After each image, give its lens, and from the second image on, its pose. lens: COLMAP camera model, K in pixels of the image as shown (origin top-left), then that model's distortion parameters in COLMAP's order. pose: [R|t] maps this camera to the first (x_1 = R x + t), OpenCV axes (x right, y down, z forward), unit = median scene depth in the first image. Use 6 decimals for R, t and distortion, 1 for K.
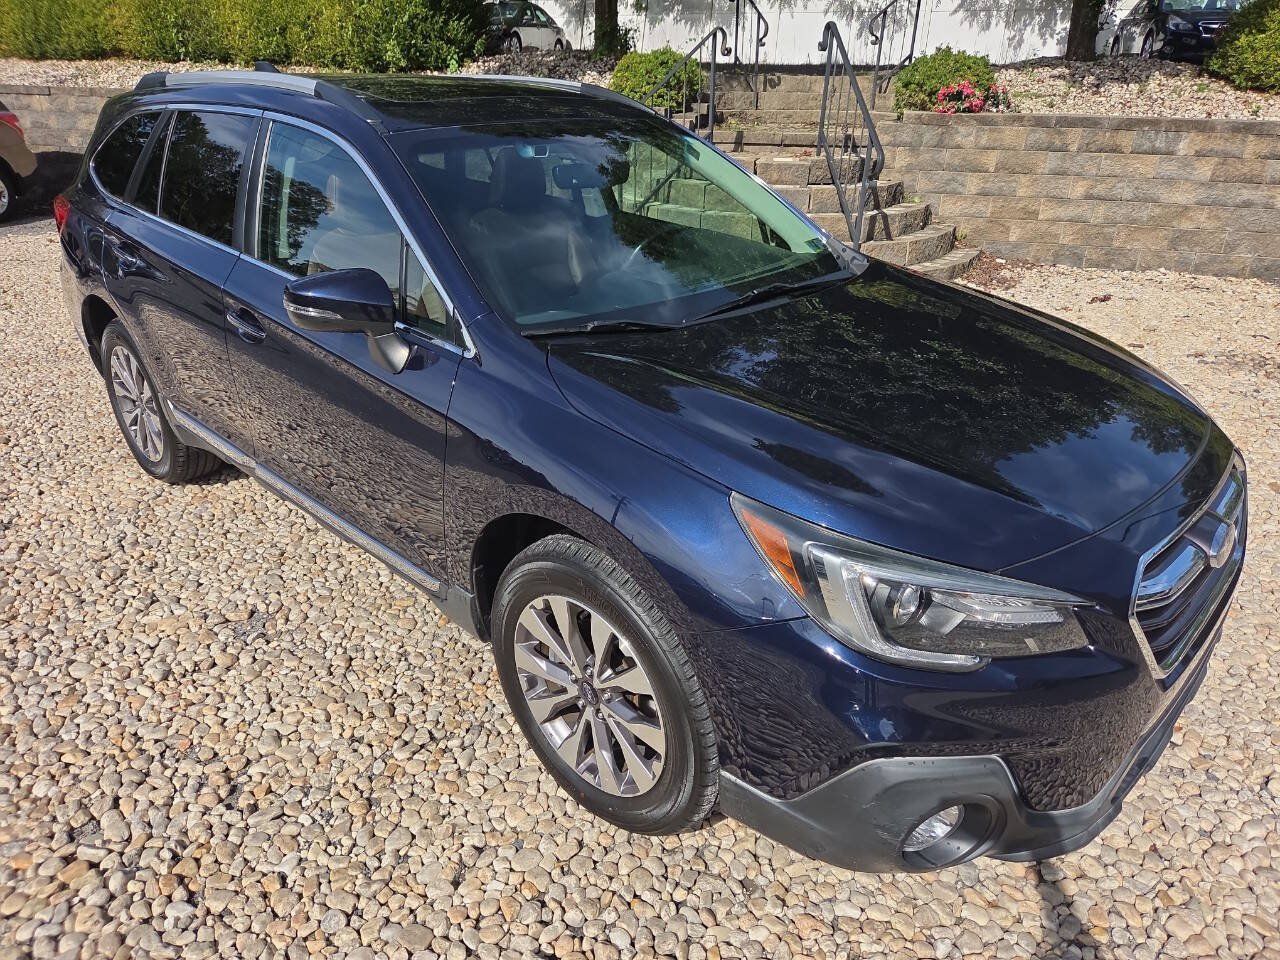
lens RADIAL K [[864.7, 0, 640.0], [0, 864.7, 480.0], [0, 0, 1]] dist [0.057633, -0.055082]
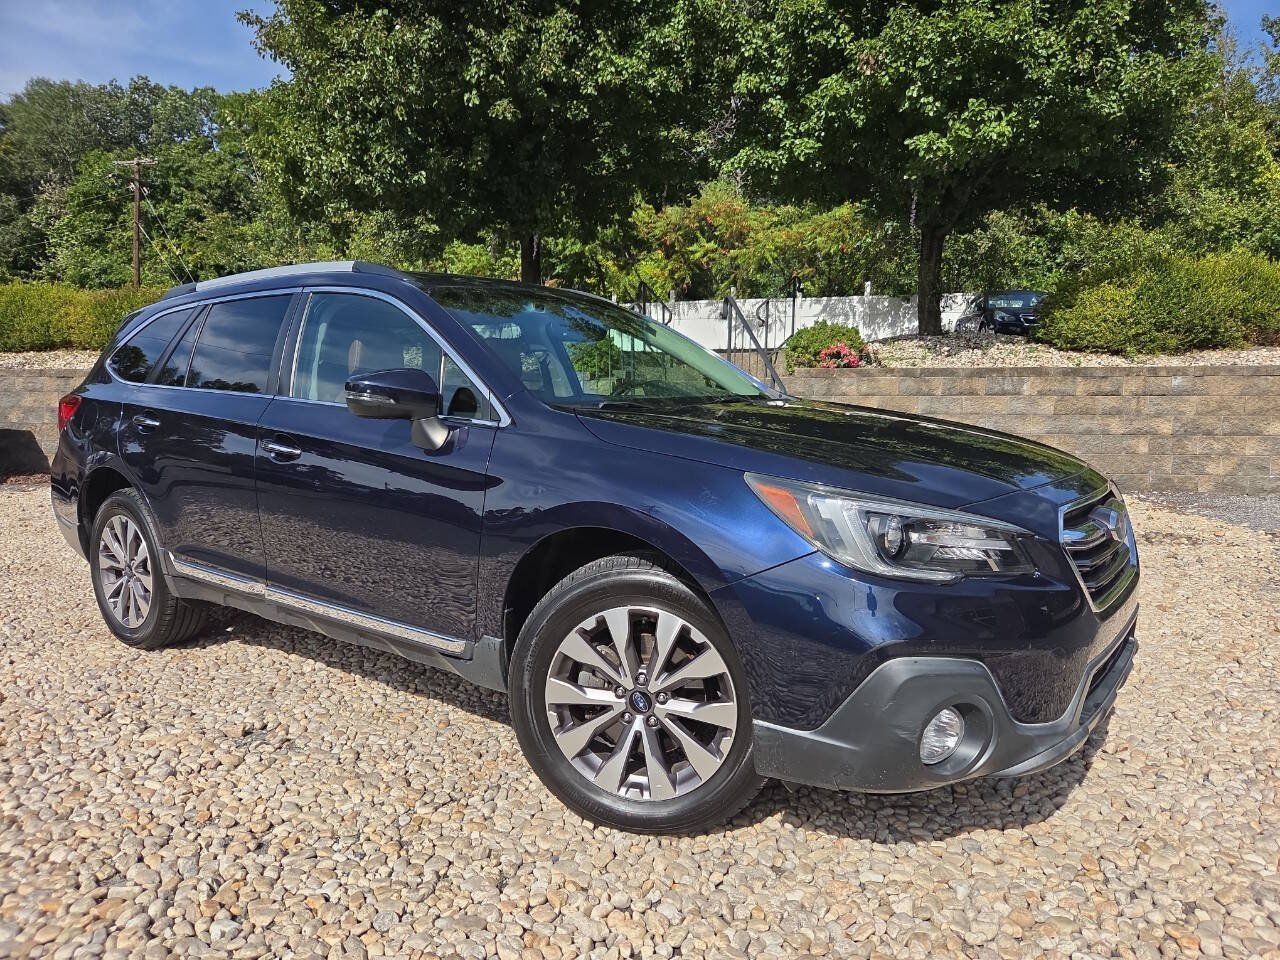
lens RADIAL K [[864.7, 0, 640.0], [0, 864.7, 480.0], [0, 0, 1]] dist [0.057633, -0.055082]
pose [[0.994034, -0.024799, 0.106217, -0.127502], [0.057429, 0.946895, -0.316372, 0.302368], [-0.092731, 0.320584, 0.942670, -0.126262]]
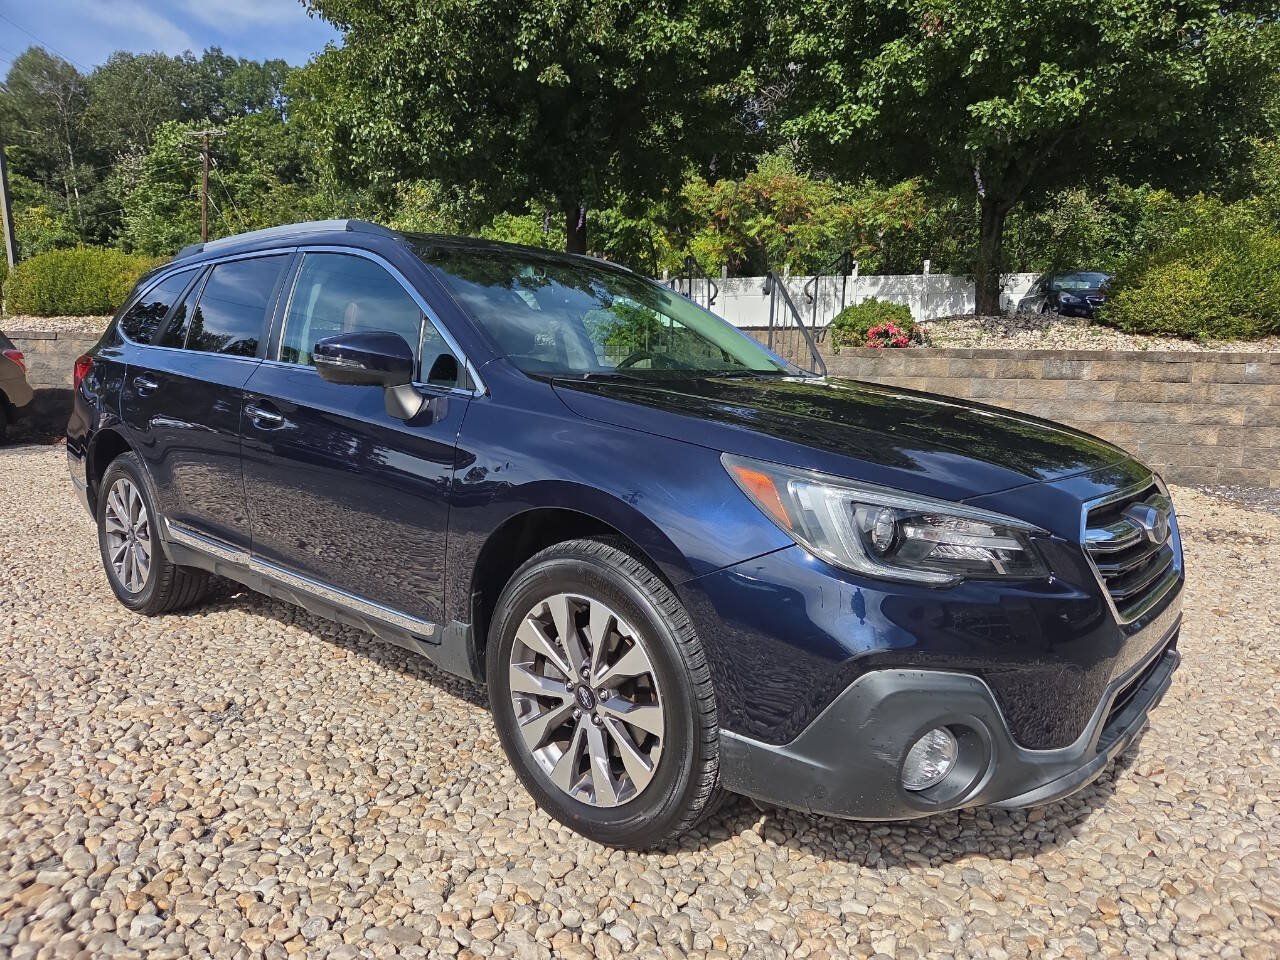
lens RADIAL K [[862.6, 0, 639.6], [0, 862.6, 483.0], [0, 0, 1]] dist [0.056498, -0.053025]
pose [[0.998924, 0.002134, 0.046324, -0.039115], [0.011431, 0.956780, -0.290587, 0.274482], [-0.044942, 0.290804, 0.955726, -0.041783]]
